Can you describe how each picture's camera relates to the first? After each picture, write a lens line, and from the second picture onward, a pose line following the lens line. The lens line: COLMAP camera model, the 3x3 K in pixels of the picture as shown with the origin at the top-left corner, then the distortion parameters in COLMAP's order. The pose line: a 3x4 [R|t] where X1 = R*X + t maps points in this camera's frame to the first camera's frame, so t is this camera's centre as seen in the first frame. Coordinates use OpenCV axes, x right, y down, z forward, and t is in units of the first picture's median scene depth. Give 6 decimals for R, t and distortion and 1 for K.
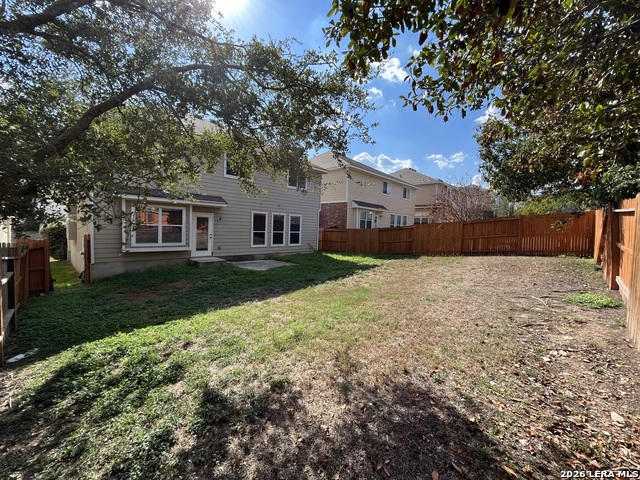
lens RADIAL K [[261.4, 0, 320.0], [0, 261.4, 240.0], [0, 0, 1]] dist [-0.003717, 0.000075]
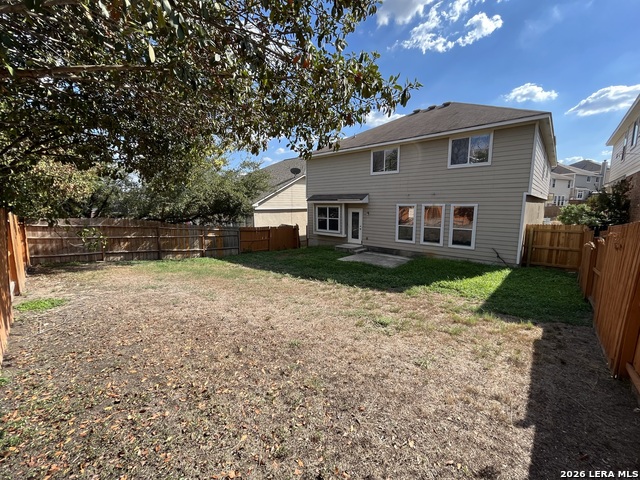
lens RADIAL K [[261.4, 0, 320.0], [0, 261.4, 240.0], [0, 0, 1]] dist [-0.003717, 0.000075]
pose [[-0.009753, 0.093941, -0.995530, 0.790987], [-0.054818, 0.994030, 0.094336, -0.061193], [0.998449, 0.055493, -0.004546, 0.817118]]
